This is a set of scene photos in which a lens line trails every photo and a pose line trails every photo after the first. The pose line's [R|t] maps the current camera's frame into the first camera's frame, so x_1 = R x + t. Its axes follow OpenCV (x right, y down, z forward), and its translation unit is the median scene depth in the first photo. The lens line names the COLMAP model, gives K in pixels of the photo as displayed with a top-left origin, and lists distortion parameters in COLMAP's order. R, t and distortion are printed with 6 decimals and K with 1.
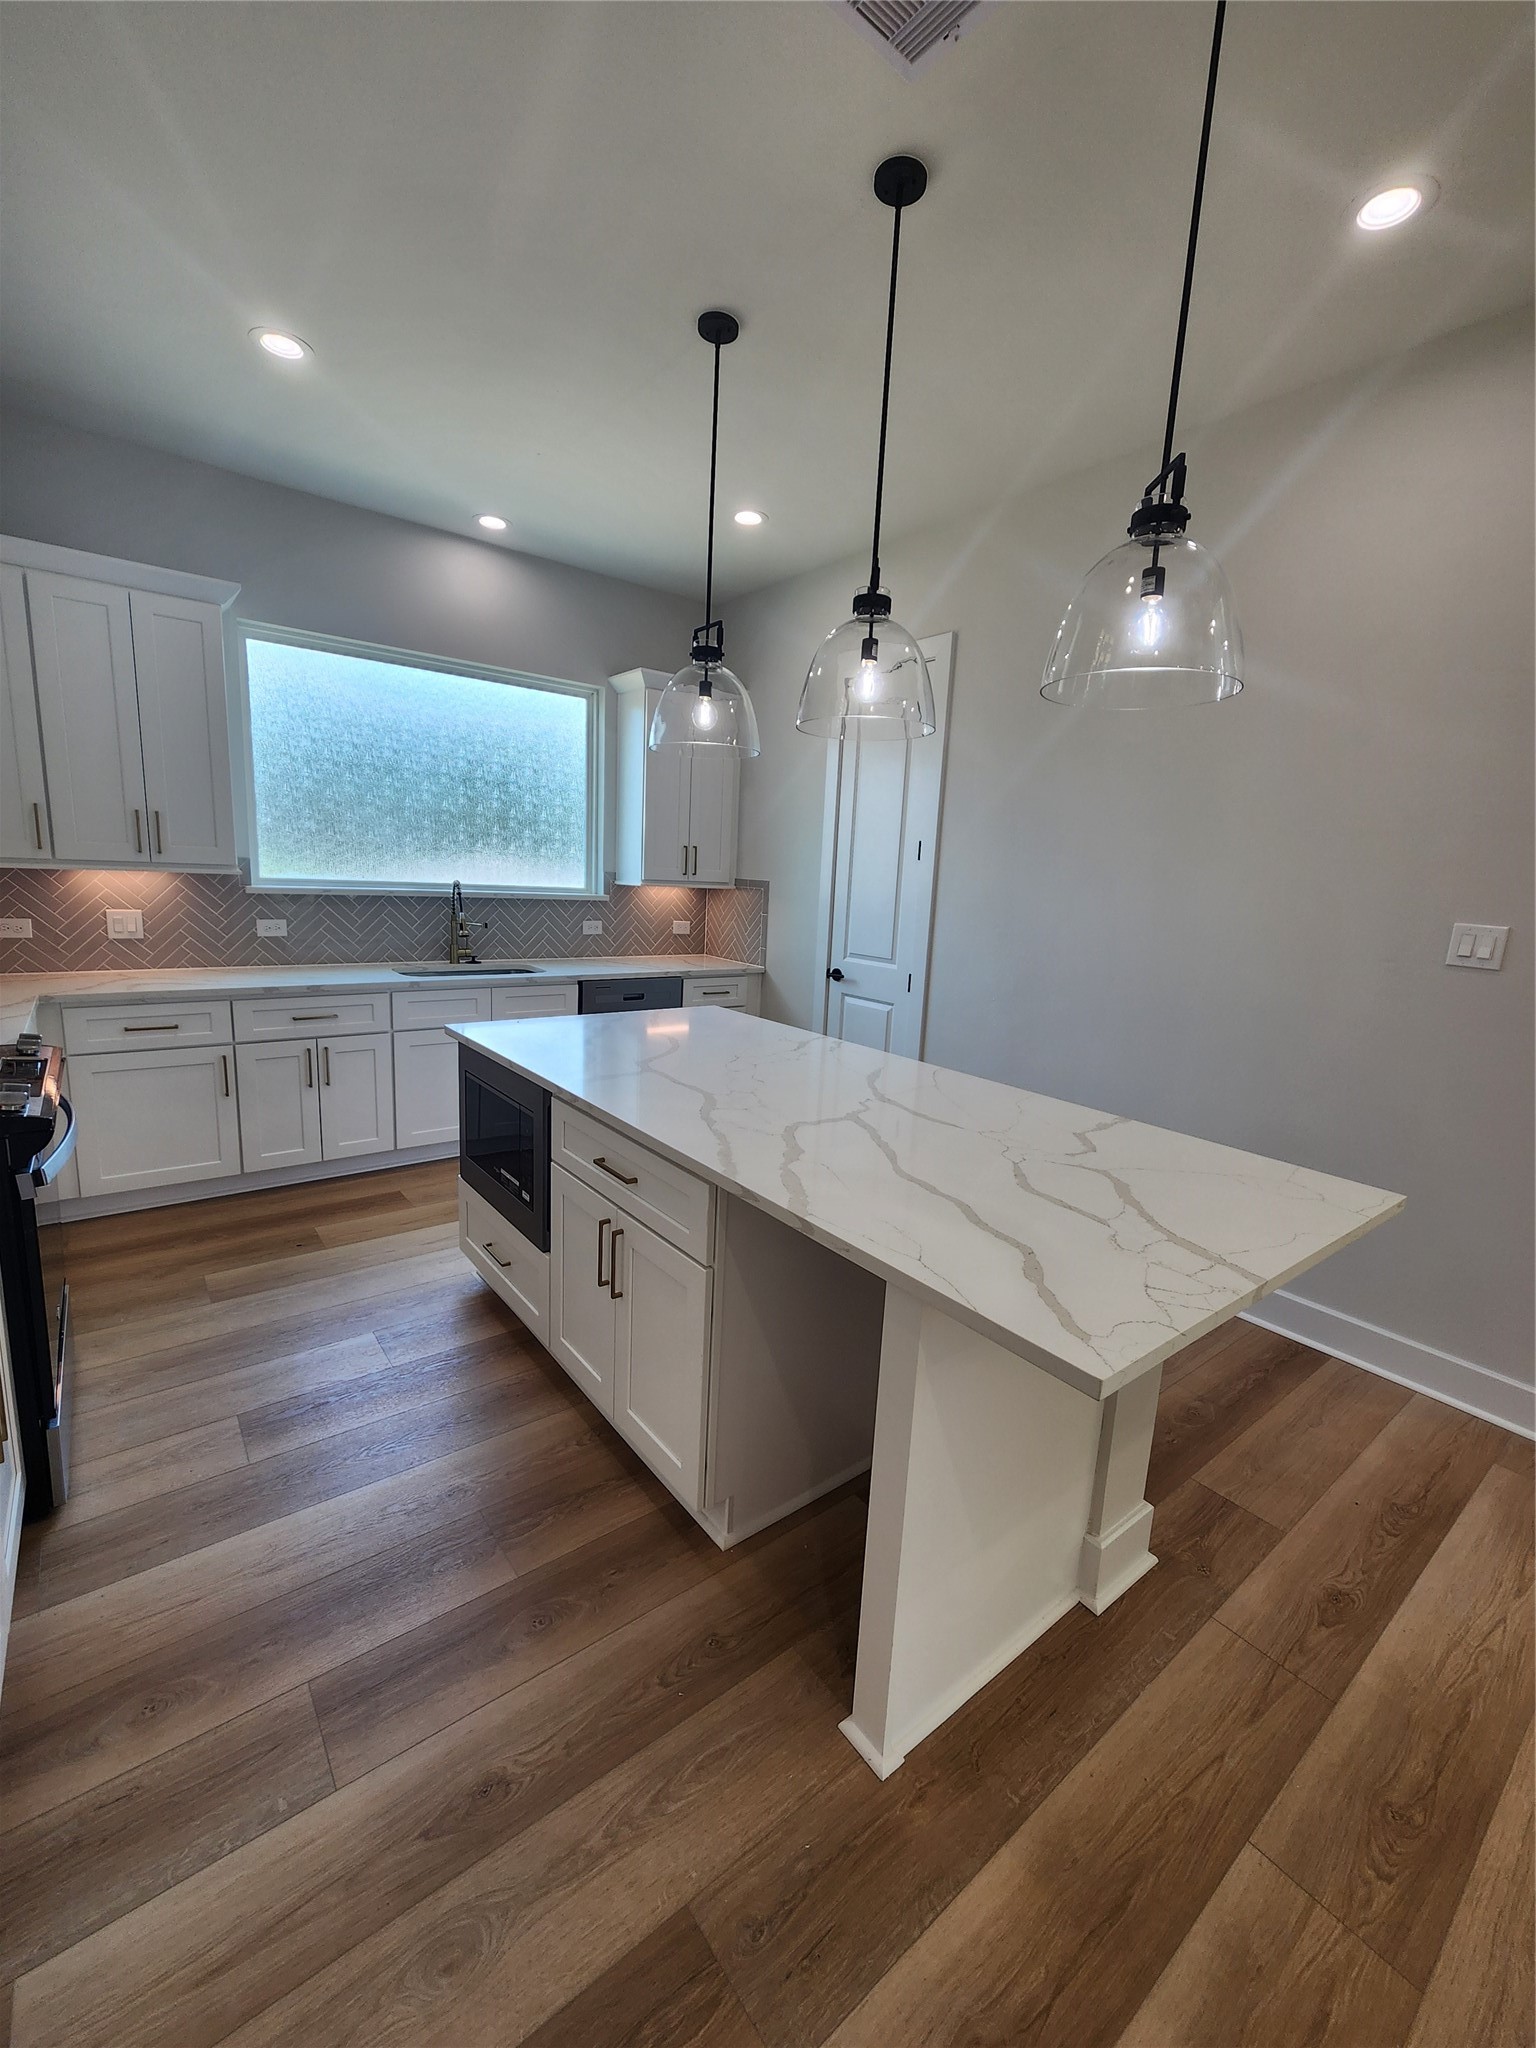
lens RADIAL K [[841.9, 0, 771.5], [0, 841.9, 1027.9], [0, 0, 1]] dist [-0.002972, 0.002065]
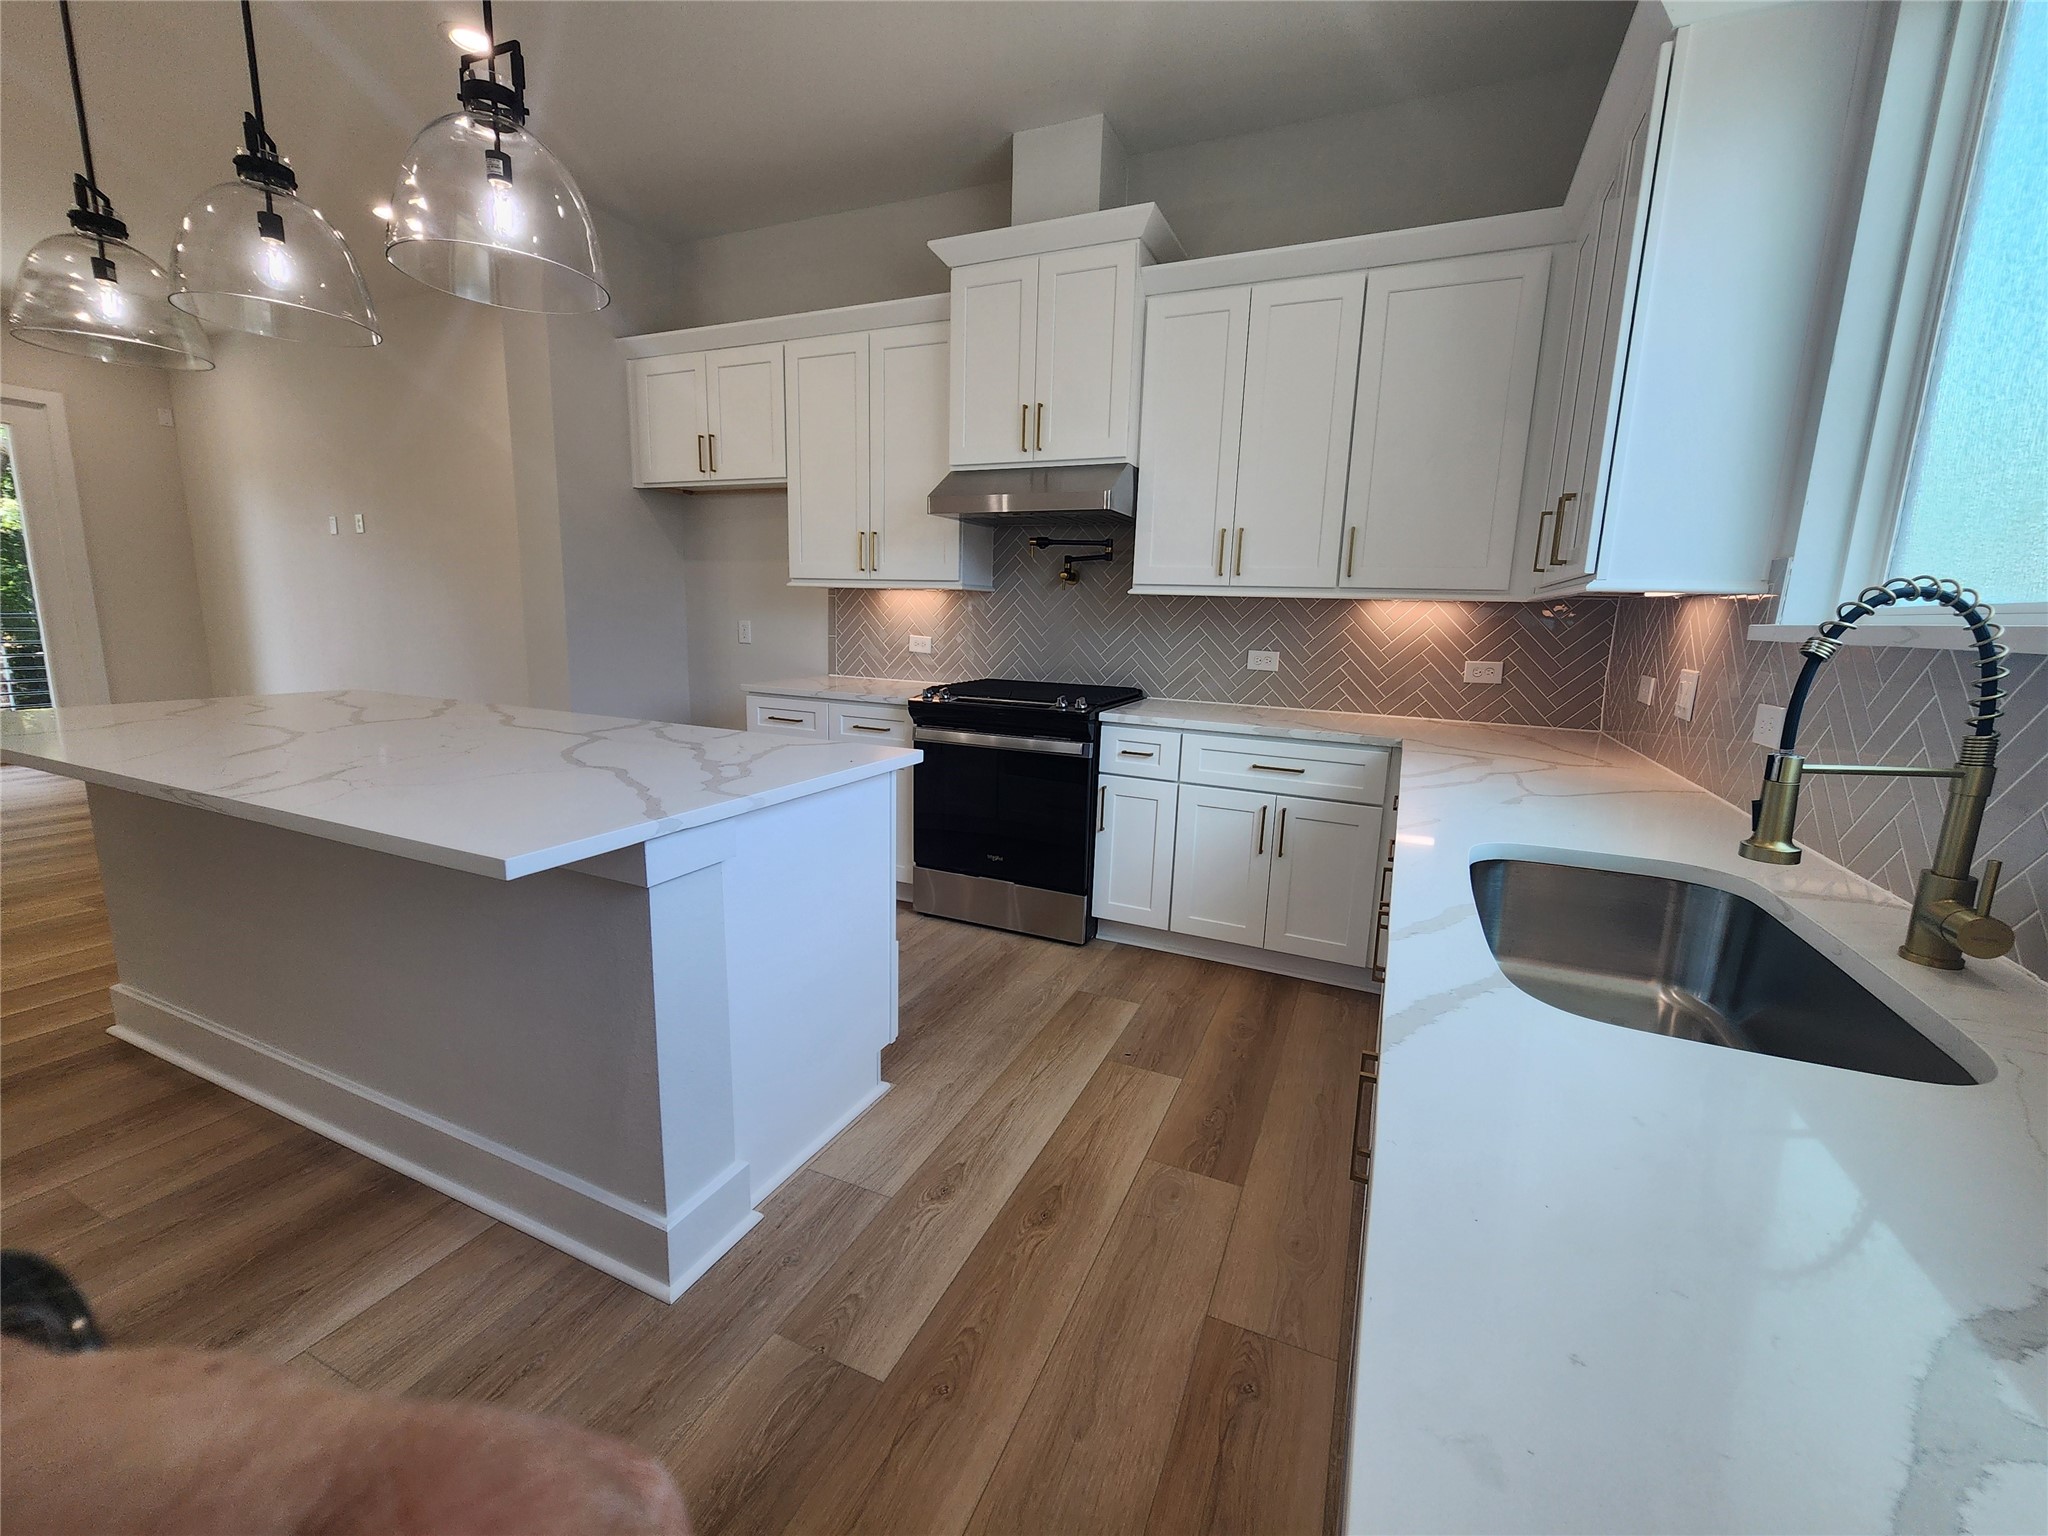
lens RADIAL K [[841.9, 0, 1029.1], [0, 841.9, 766.5], [0, 0, 1]] dist [-0.002972, 0.002065]
pose [[-0.882475, 0.011052, -0.470230, -0.092304], [-0.157132, 0.935362, 0.316872, -0.190057], [0.443337, 0.353520, -0.823696, 1.295083]]
